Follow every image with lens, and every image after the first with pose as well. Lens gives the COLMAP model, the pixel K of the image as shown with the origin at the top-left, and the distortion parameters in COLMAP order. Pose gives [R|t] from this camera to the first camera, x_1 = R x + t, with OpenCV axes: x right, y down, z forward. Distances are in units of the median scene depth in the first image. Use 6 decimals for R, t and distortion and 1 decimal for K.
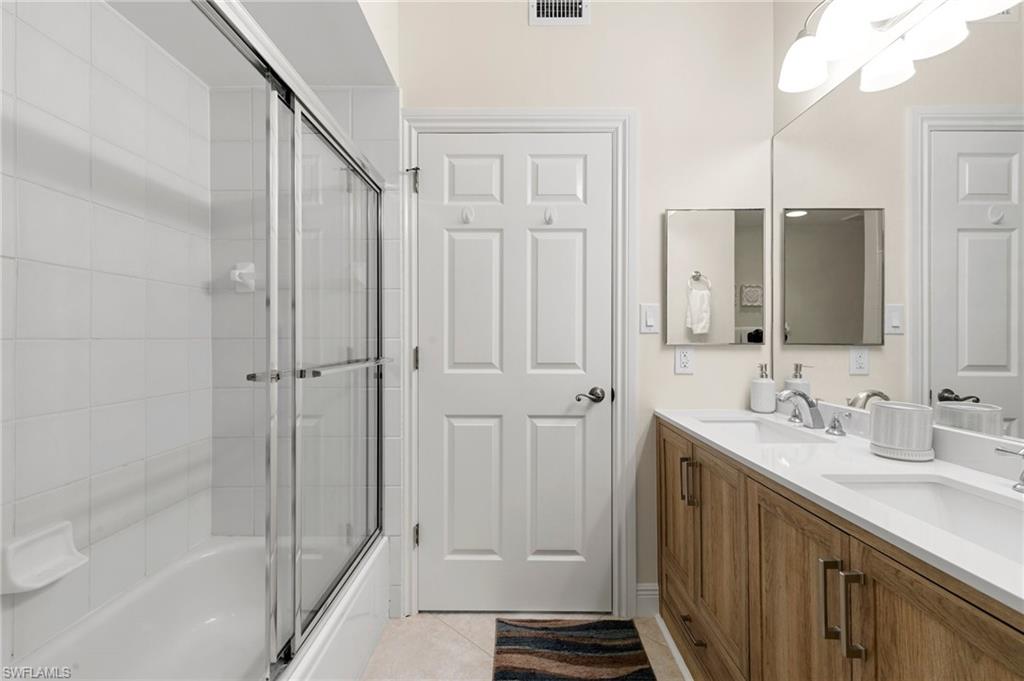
lens RADIAL K [[458.5, 0, 512.0], [0, 458.5, 340.5], [0, 0, 1]] dist [-0.000651, -0.000074]
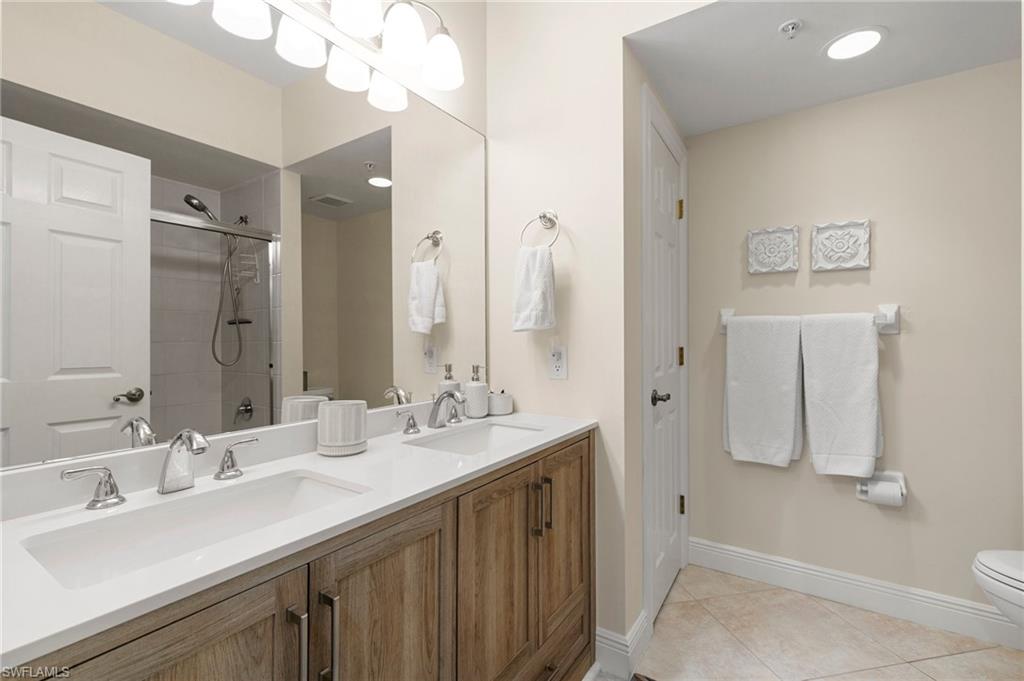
lens RADIAL K [[458.5, 0, 512.0], [0, 458.5, 340.5], [0, 0, 1]] dist [-0.000651, -0.000074]
pose [[-0.838813, 0.003250, 0.544410, -0.071513], [0.003897, 0.999992, 0.000035, -0.011350], [-0.544405, 0.002151, -0.838820, 1.901349]]
